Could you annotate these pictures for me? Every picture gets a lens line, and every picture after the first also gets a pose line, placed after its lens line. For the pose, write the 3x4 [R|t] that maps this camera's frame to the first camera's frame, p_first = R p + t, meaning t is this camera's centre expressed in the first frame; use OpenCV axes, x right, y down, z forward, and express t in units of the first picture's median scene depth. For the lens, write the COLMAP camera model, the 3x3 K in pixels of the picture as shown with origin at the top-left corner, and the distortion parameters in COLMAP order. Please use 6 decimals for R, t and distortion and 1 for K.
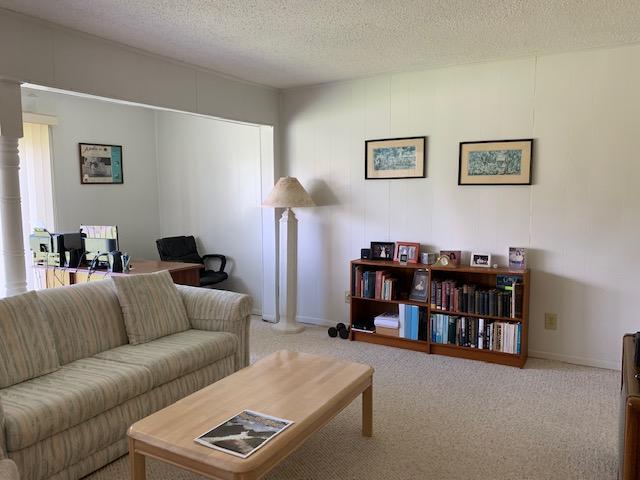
lens RADIAL K [[485.6, 0, 324.1], [0, 485.6, 240.0], [0, 0, 1]] dist [0.083128, -0.122633]
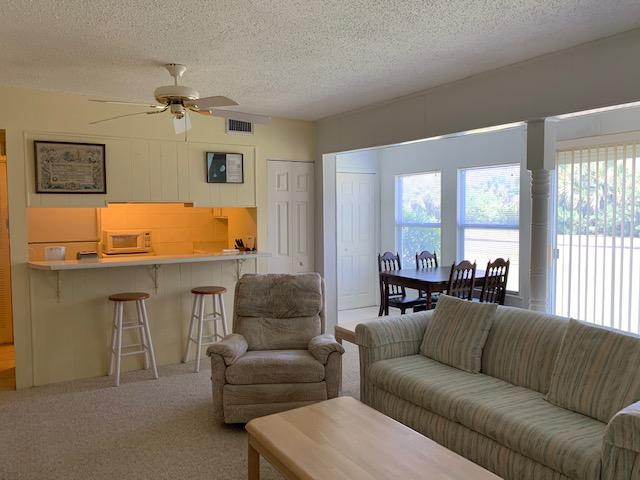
lens RADIAL K [[490.6, 0, 319.0], [0, 490.6, 236.4], [0, 0, 1]] dist [0.000870, -0.008738]
pose [[-0.467932, 0.056397, -0.881963, 0.566194], [-0.082983, 0.990749, 0.107380, -0.133483], [0.879860, 0.123435, -0.458923, 1.067194]]
